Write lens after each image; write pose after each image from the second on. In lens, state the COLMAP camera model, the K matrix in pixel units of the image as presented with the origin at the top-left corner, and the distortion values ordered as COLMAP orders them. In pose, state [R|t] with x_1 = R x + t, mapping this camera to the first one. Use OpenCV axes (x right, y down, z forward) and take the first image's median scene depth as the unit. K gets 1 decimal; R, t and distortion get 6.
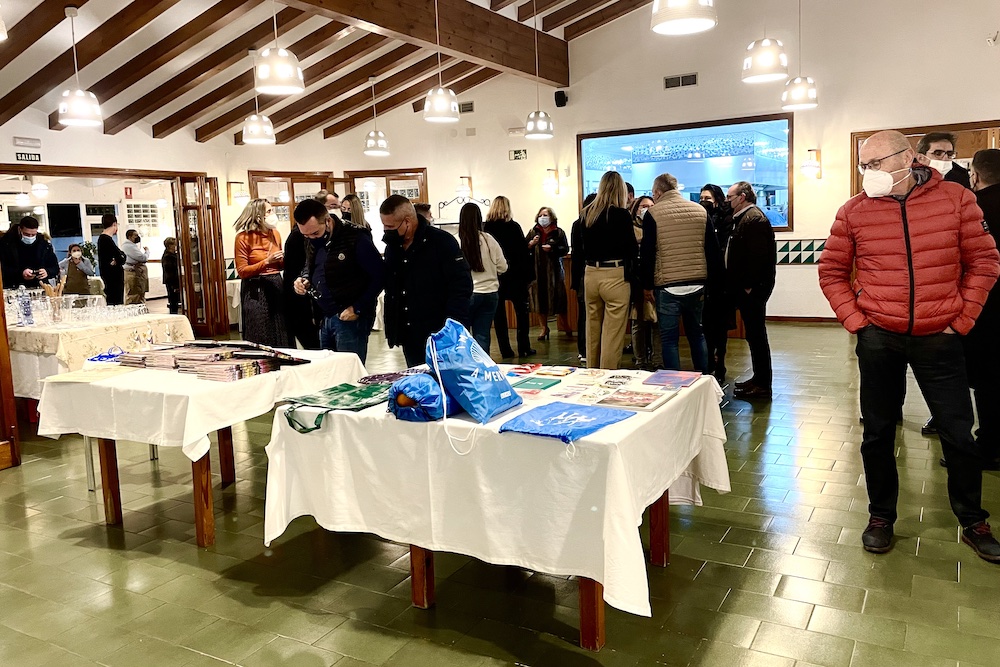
lens RADIAL K [[787.8, 0, 500.0], [0, 787.8, 333.5], [0, 0, 1]] dist [-0.047552, 0.000192]
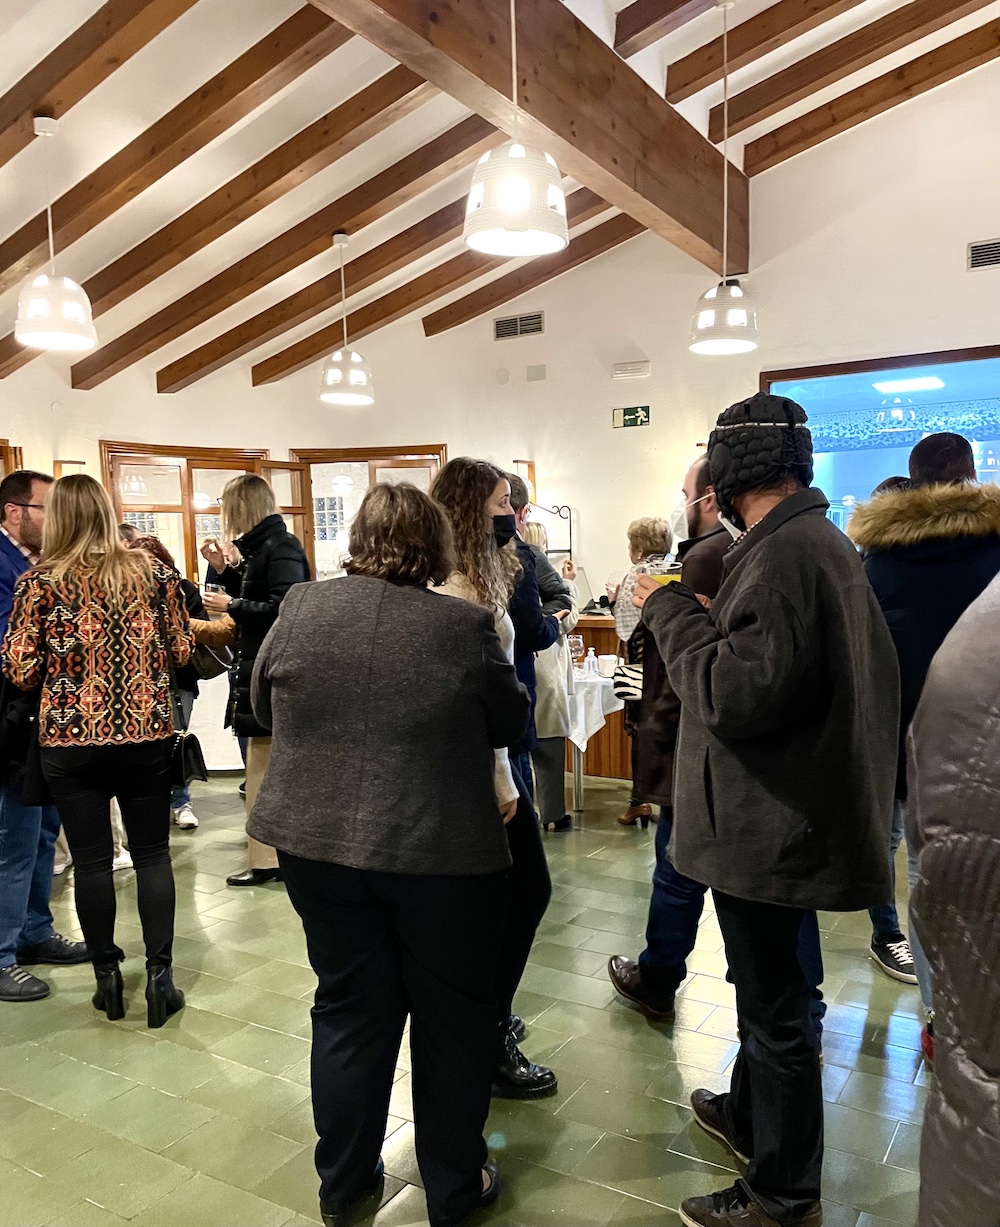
lens RADIAL K [[1021.3, 0, 500.0], [0, 1021.3, 613.5], [0, 0, 1]] dist [-0.000779, -0.001519]
pose [[0.999446, 0.020011, -0.026577, -0.041029], [-0.022184, 0.996207, -0.084138, -0.046382], [0.024792, 0.084681, 0.996100, 0.361793]]
